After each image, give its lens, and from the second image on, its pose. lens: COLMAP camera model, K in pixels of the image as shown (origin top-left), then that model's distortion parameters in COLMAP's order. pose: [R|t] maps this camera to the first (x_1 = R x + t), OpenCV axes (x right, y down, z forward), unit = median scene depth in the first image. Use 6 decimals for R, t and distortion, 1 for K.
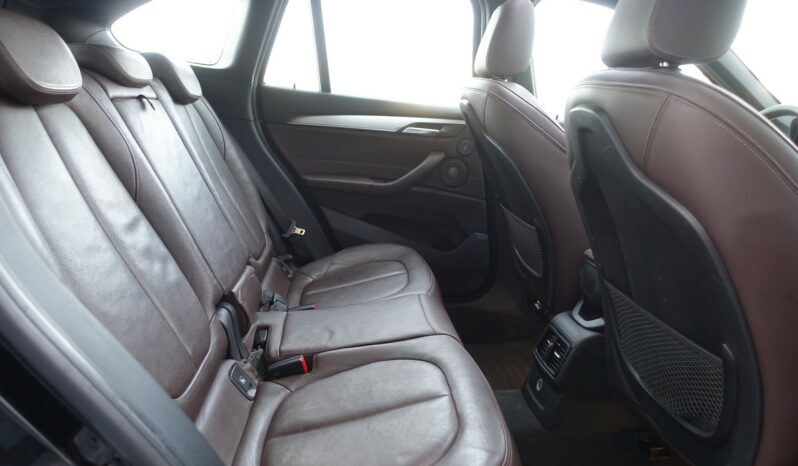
lens RADIAL K [[544.0, 0, 399.0], [0, 544.0, 233.0], [0, 0, 1]] dist [-0.002735, -0.001763]
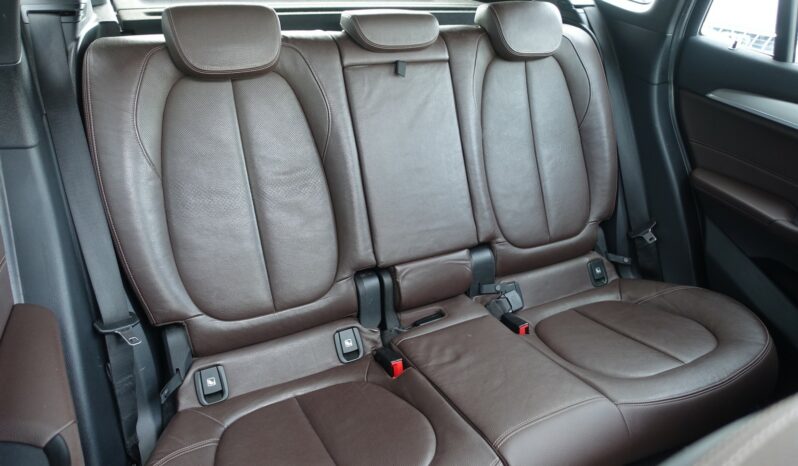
lens RADIAL K [[544.0, 0, 399.0], [0, 544.0, 233.0], [0, 0, 1]] dist [-0.002735, -0.001763]
pose [[0.396547, 0.428420, -0.811915, 0.314109], [-0.255659, 0.900975, 0.350548, -0.196503], [0.881697, 0.068564, 0.466808, 0.326146]]
